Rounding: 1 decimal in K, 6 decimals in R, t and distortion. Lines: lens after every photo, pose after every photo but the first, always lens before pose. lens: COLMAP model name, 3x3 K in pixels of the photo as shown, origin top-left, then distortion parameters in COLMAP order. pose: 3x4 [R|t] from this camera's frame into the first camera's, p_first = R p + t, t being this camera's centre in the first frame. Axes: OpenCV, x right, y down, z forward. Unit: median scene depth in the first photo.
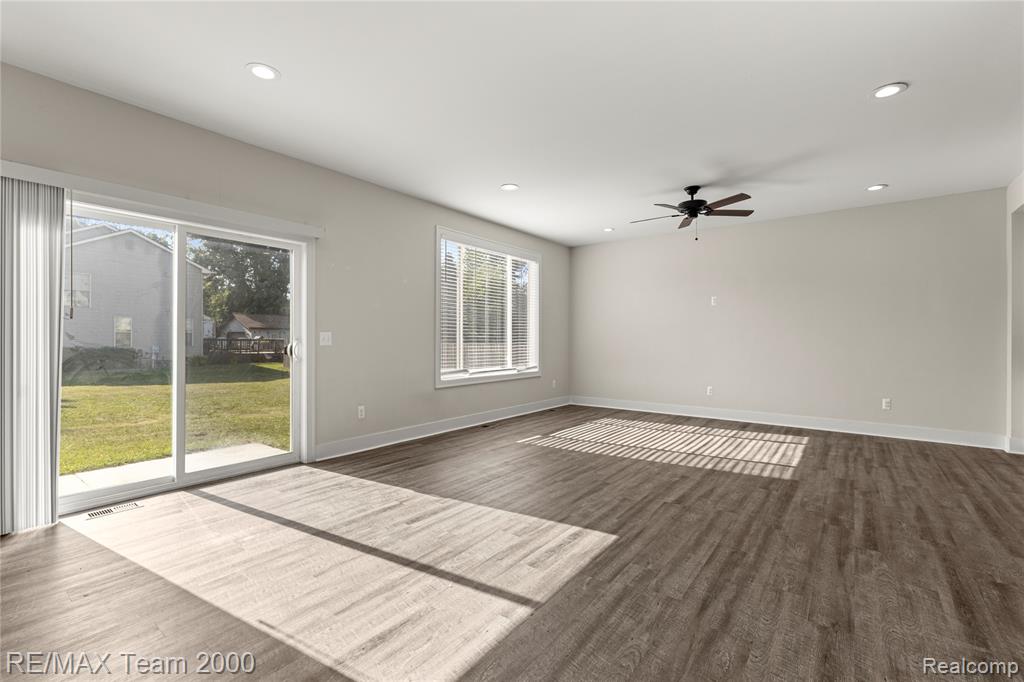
lens RADIAL K [[441.1, 0, 511.9], [0, 441.1, 346.1], [0, 0, 1]] dist [0.013702, -0.005279]
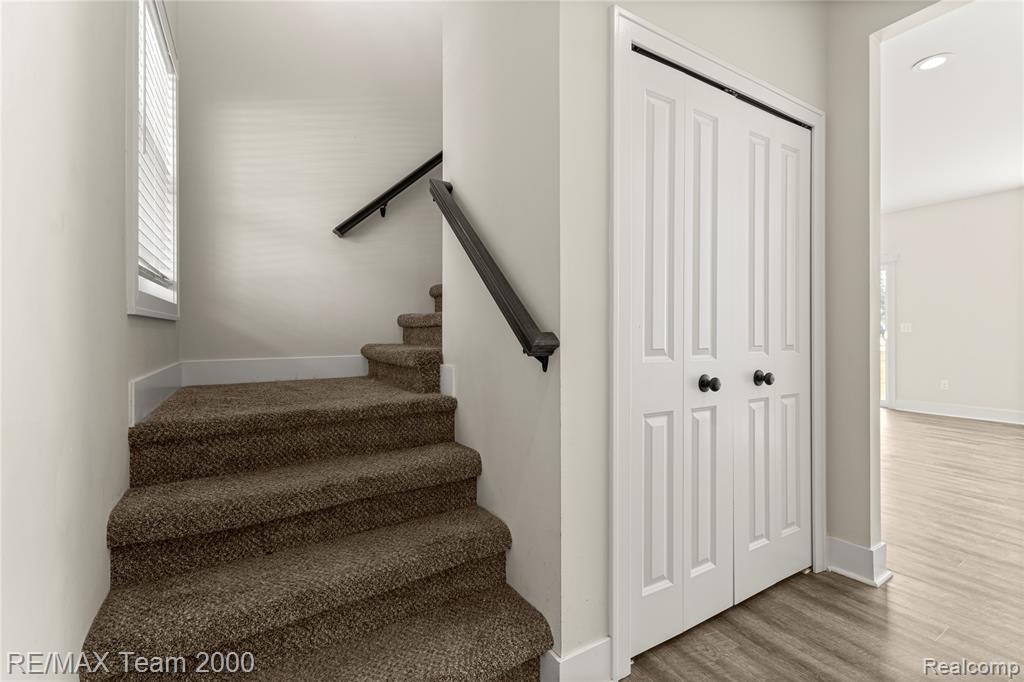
lens RADIAL K [[441.1, 0, 511.2], [0, 441.1, 333.7], [0, 0, 1]] dist [0.013702, -0.005279]
pose [[-0.365802, 0.005853, -0.930674, 1.601308], [-0.011555, 0.999875, 0.010830, 0.005019], [0.930621, 0.014716, -0.365689, 0.400560]]
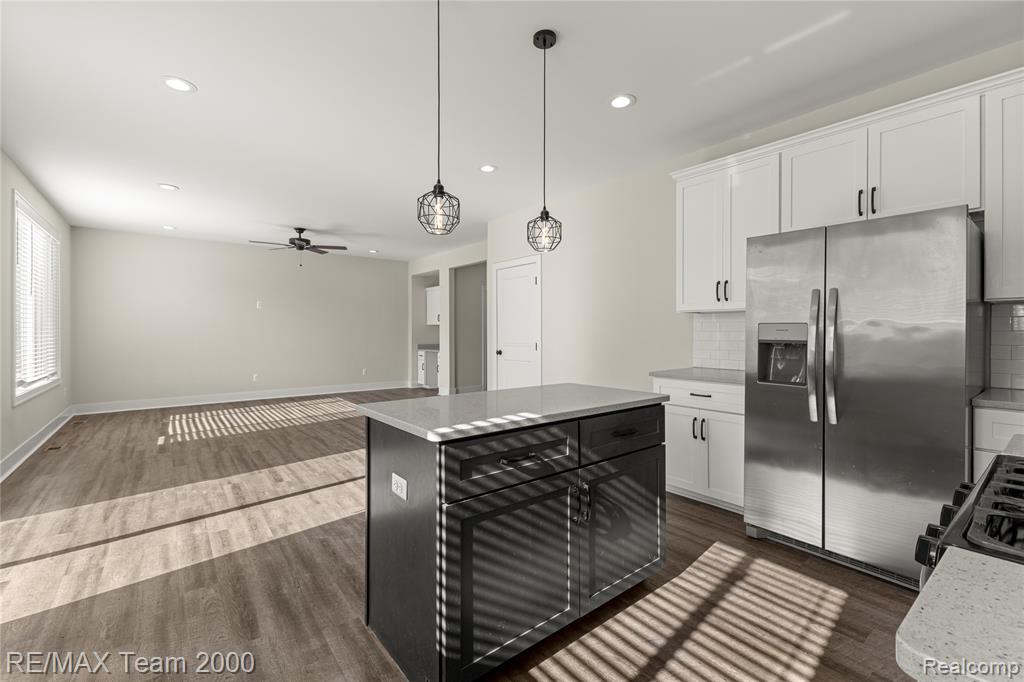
lens RADIAL K [[441.1, 0, 518.0], [0, 441.1, 336.4], [0, 0, 1]] dist [0.013702, -0.005279]
pose [[0.241931, -0.013487, 0.970200, -0.969577], [0.015352, 0.999831, 0.010071, -0.024381], [-0.970172, 0.012458, 0.242097, -0.006320]]
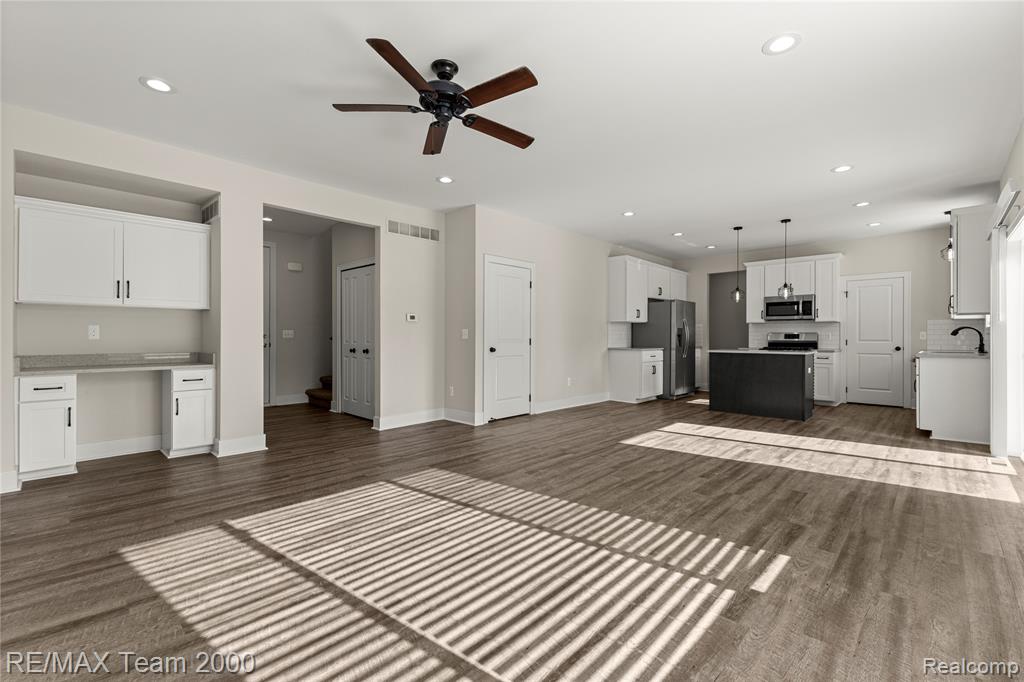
lens RADIAL K [[441.1, 0, 511.9], [0, 441.1, 337.9], [0, 0, 1]] dist [0.013702, -0.005279]
pose [[-0.993688, -0.005645, 0.112036, 0.317505], [-0.003554, 0.999816, 0.018854, -0.020701], [-0.112122, 0.018336, -0.993525, 1.940626]]
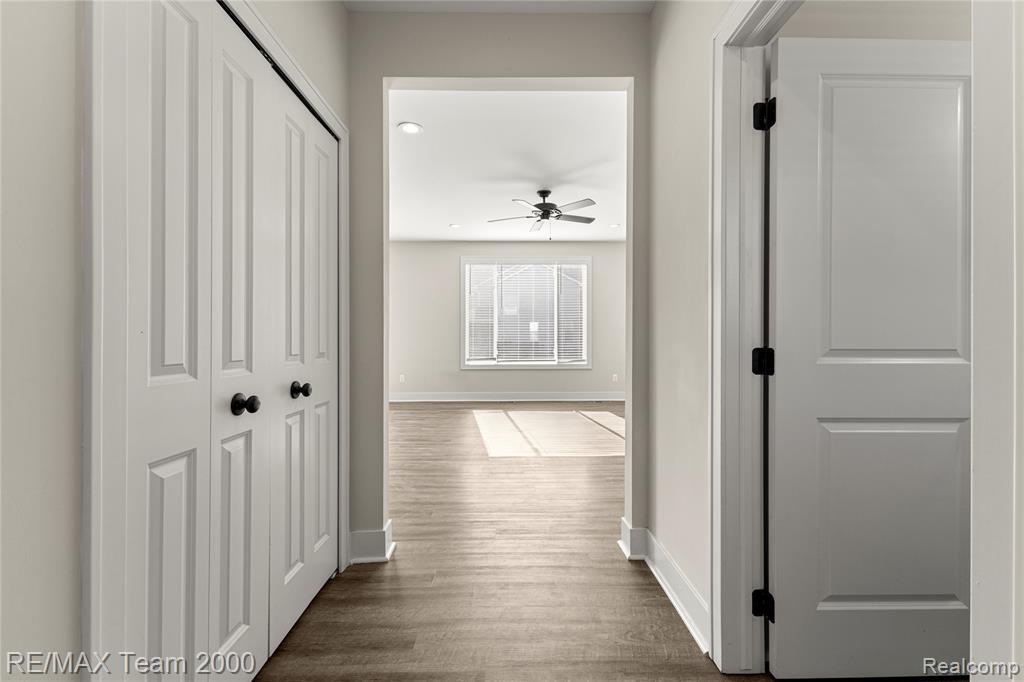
lens RADIAL K [[441.1, 0, 514.2], [0, 441.1, 338.2], [0, 0, 1]] dist [0.013702, -0.005279]
pose [[0.618784, -0.000814, -0.785561, 1.488073], [-0.008351, 0.999936, -0.007615, 0.005742], [0.785517, 0.011273, 0.618738, 0.355657]]
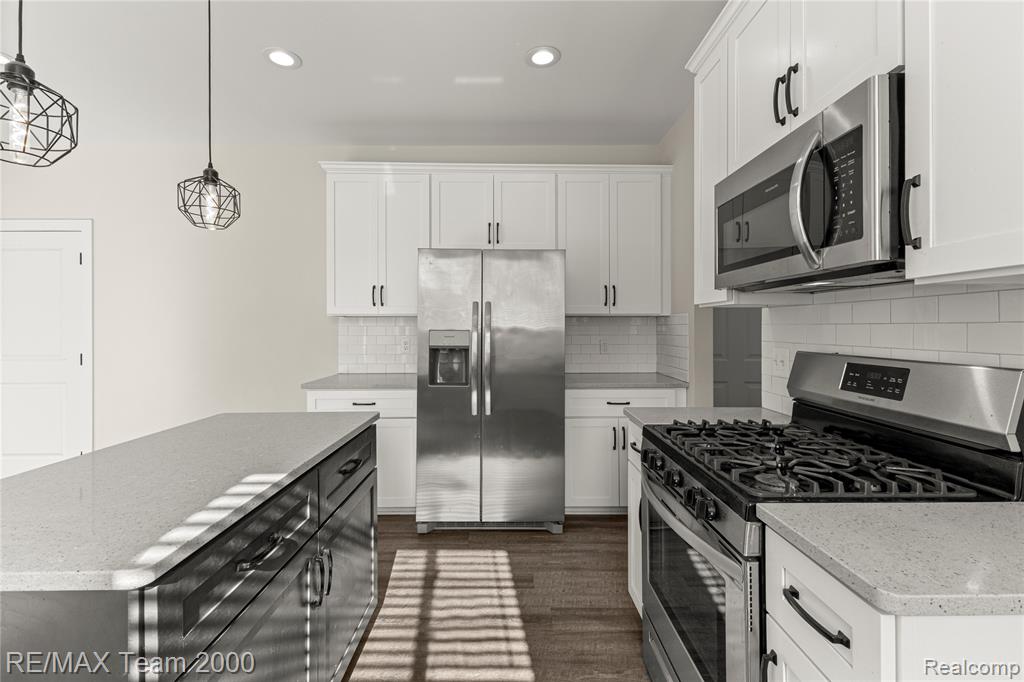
lens RADIAL K [[441.1, 0, 517.2], [0, 441.1, 330.9], [0, 0, 1]] dist [0.013702, -0.005279]
pose [[-0.609887, -0.005206, 0.792472, -0.876605], [0.013428, 0.999767, 0.016903, -0.041650], [-0.792375, 0.020950, -0.609674, 0.134115]]
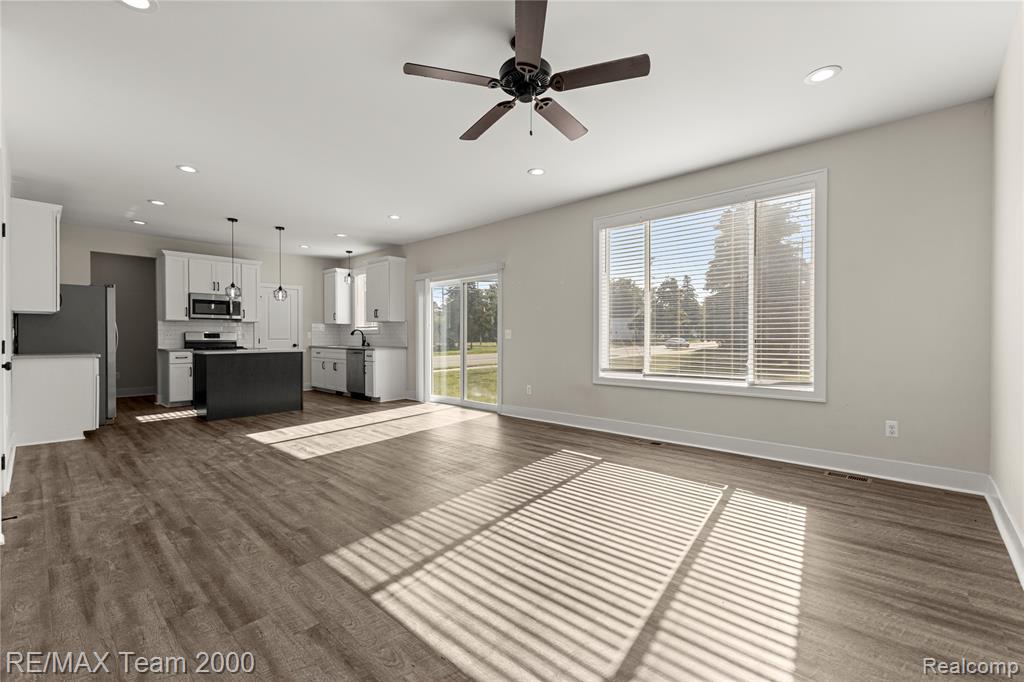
lens RADIAL K [[441.1, 0, 514.5], [0, 441.1, 339.3], [0, 0, 1]] dist [0.013702, -0.005279]
pose [[-0.089128, 0.002601, -0.996017, 1.160448], [-0.015451, 0.999873, 0.003993, -0.006063], [0.995900, 0.015745, -0.089076, 1.285219]]
